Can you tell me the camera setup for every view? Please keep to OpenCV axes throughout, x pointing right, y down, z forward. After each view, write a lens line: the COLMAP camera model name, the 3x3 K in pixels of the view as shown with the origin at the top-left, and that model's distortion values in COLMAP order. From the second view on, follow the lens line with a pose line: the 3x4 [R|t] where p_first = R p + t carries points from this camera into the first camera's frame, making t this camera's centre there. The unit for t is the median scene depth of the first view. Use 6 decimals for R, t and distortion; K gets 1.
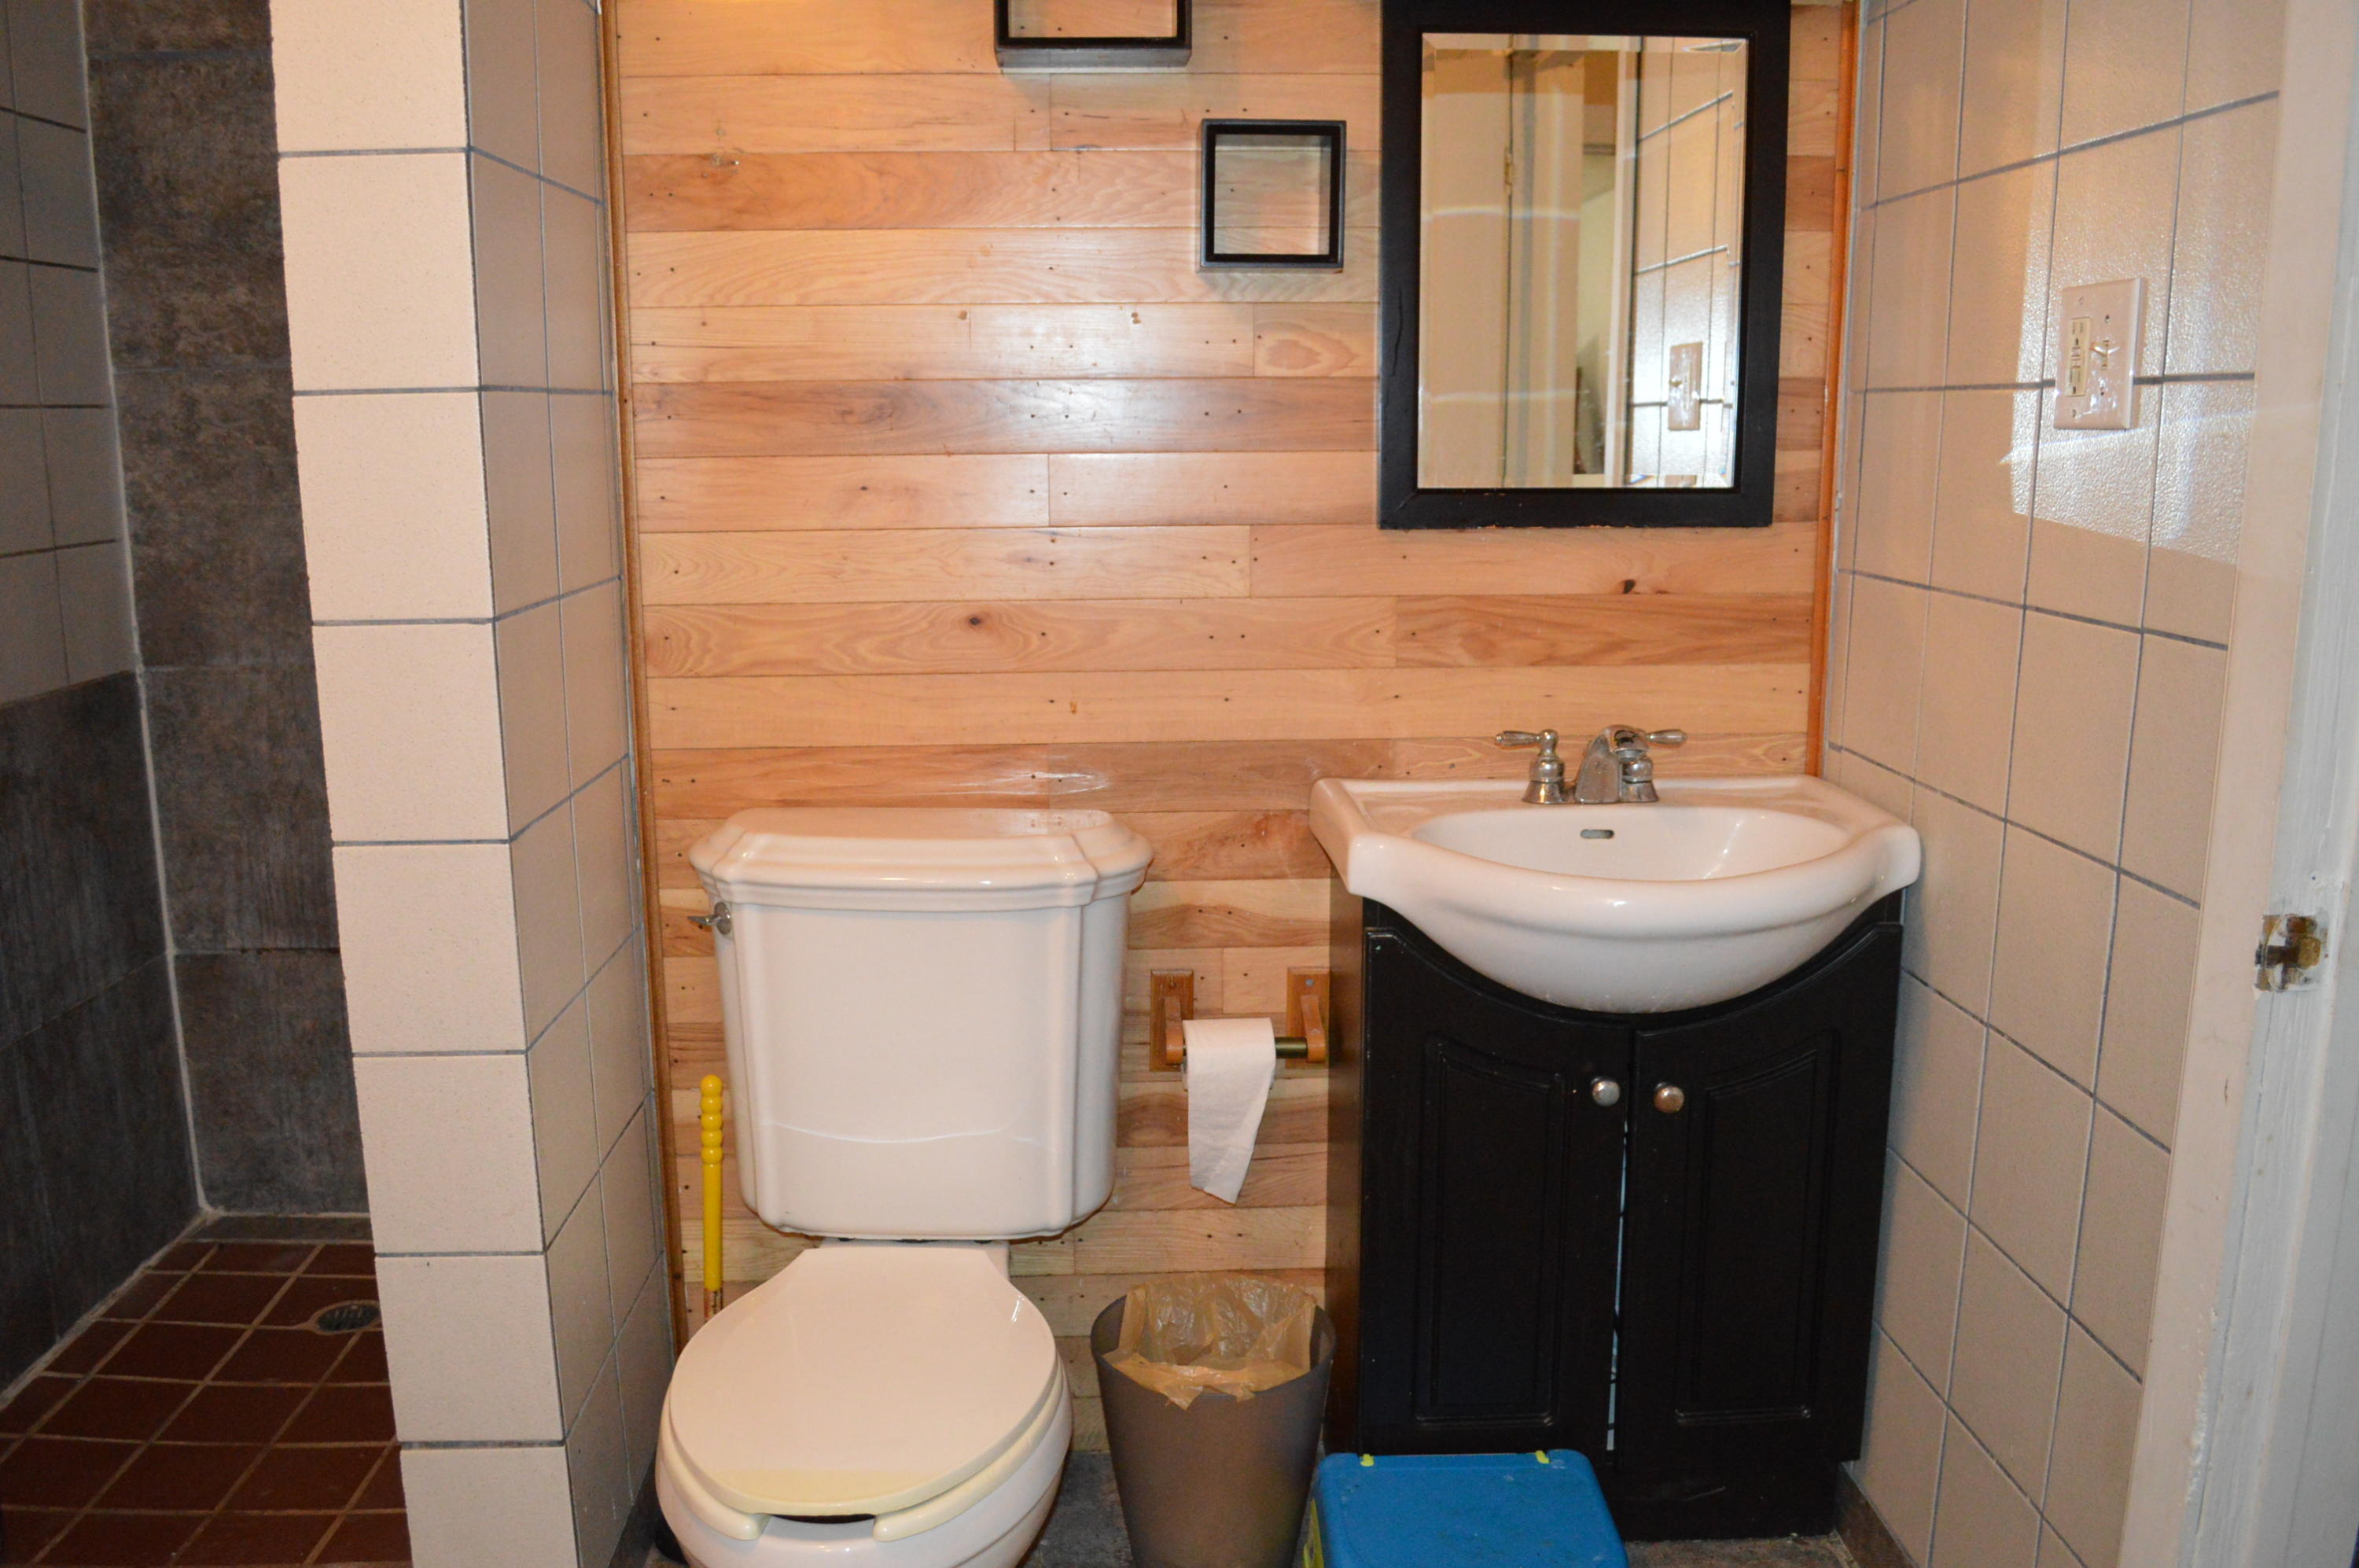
lens RADIAL K [[1869.9, 0, 1174.2], [0, 1869.9, 791.7], [0, 0, 1]] dist [-0.084361, 0.010573]
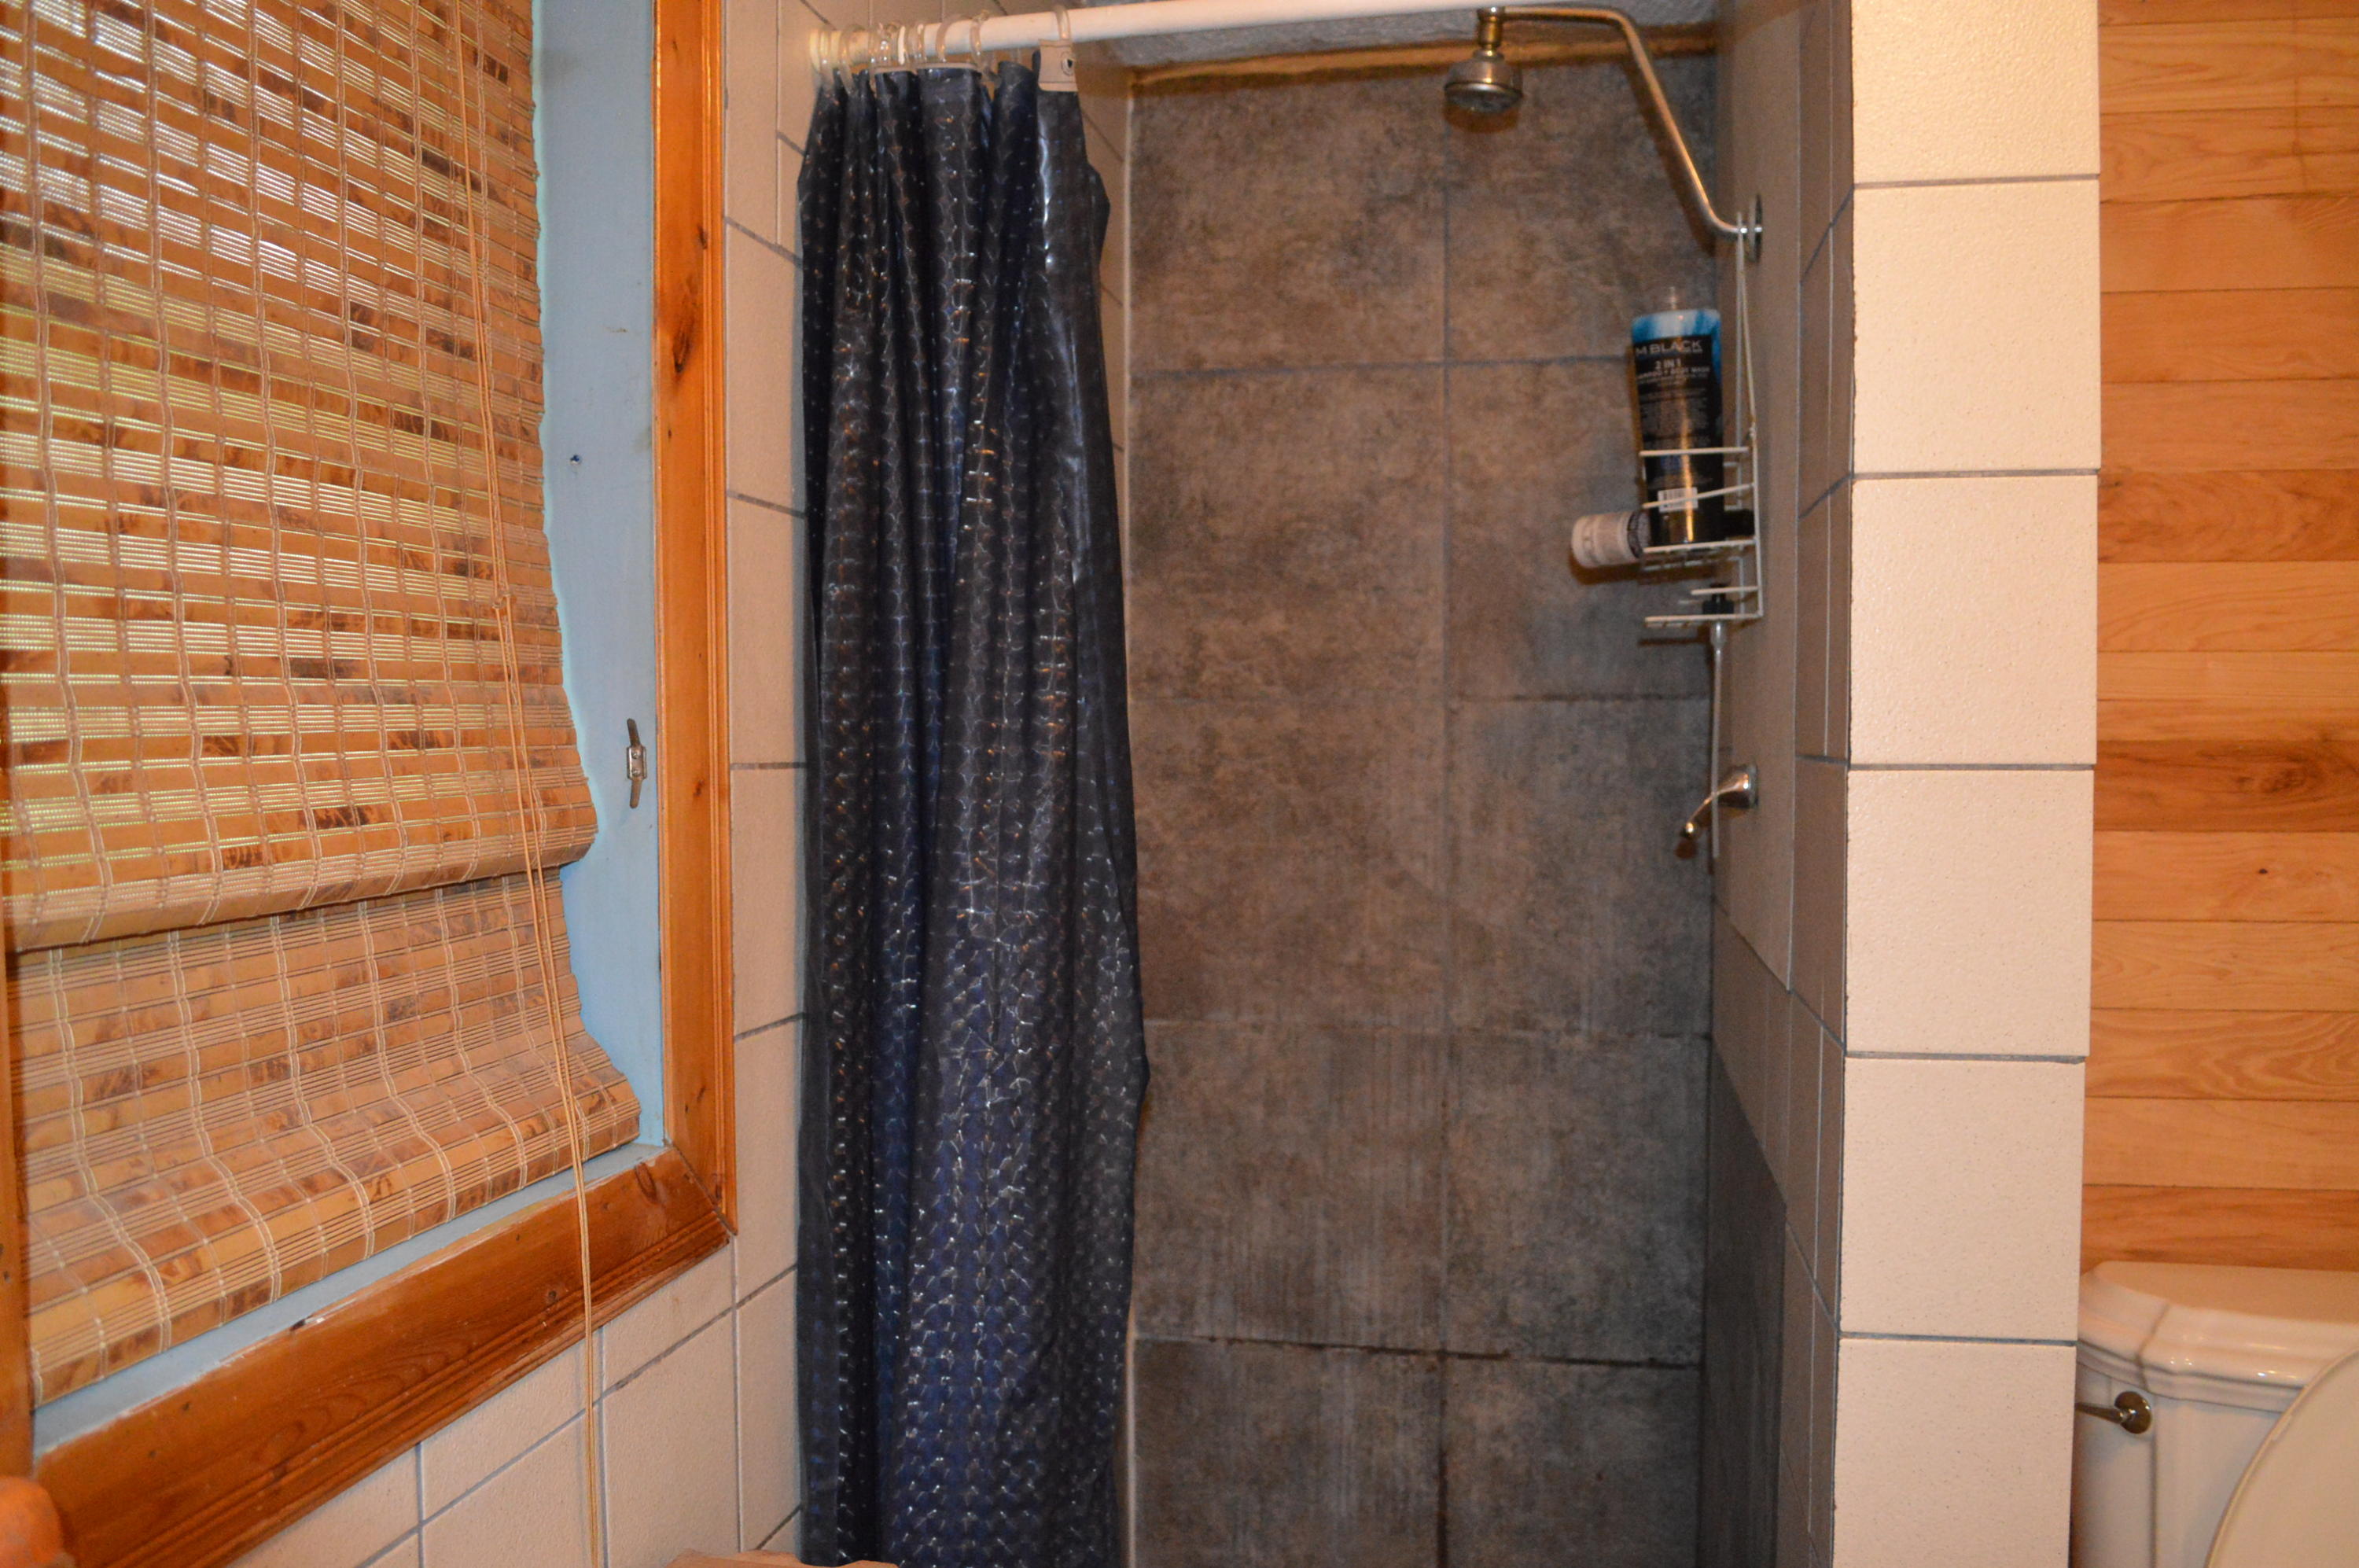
lens RADIAL K [[1869.9, 0, 1174.2], [0, 1869.9, 791.7], [0, 0, 1]] dist [-0.084361, 0.010573]
pose [[0.970160, 0.009076, -0.242298, -0.330229], [-0.047387, 0.987126, -0.152762, -0.040282], [0.237792, 0.159685, 0.958100, 0.089895]]
